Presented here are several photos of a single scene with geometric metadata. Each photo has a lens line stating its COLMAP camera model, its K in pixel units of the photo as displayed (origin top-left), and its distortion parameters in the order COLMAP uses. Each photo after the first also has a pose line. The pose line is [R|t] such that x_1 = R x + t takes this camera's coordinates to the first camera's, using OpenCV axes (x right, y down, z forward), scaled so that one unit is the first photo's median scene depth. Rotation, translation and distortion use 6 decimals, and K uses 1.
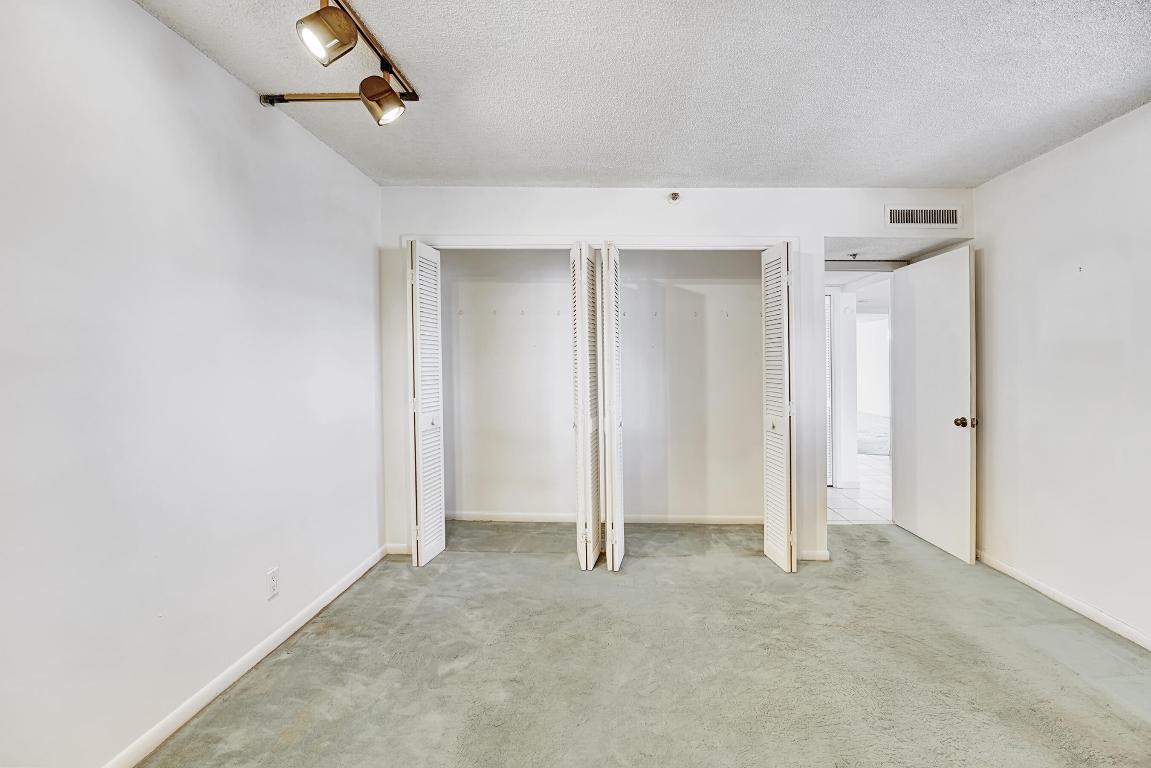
lens RADIAL K [[482.7, 0, 590.6], [0, 482.7, 371.8], [0, 0, 1]] dist [-0.021486, 0.000138]
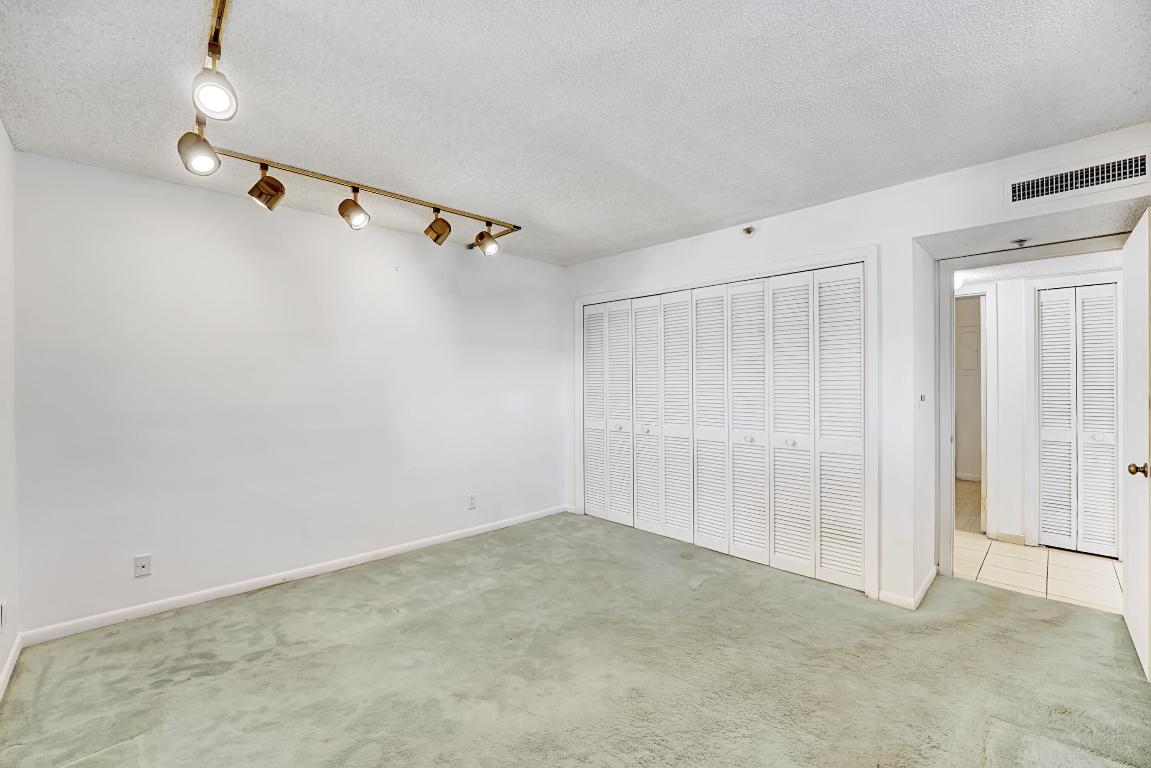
lens RADIAL K [[470.0, 0, 575.5], [0, 470.0, 384.0], [0, 0, 1]] dist [-0.012288, 0.000247]
pose [[0.715355, -0.002326, -0.698757, 0.781971], [-0.007646, 0.999909, -0.011157, -0.000946], [0.698719, 0.013324, 0.715272, -0.040121]]
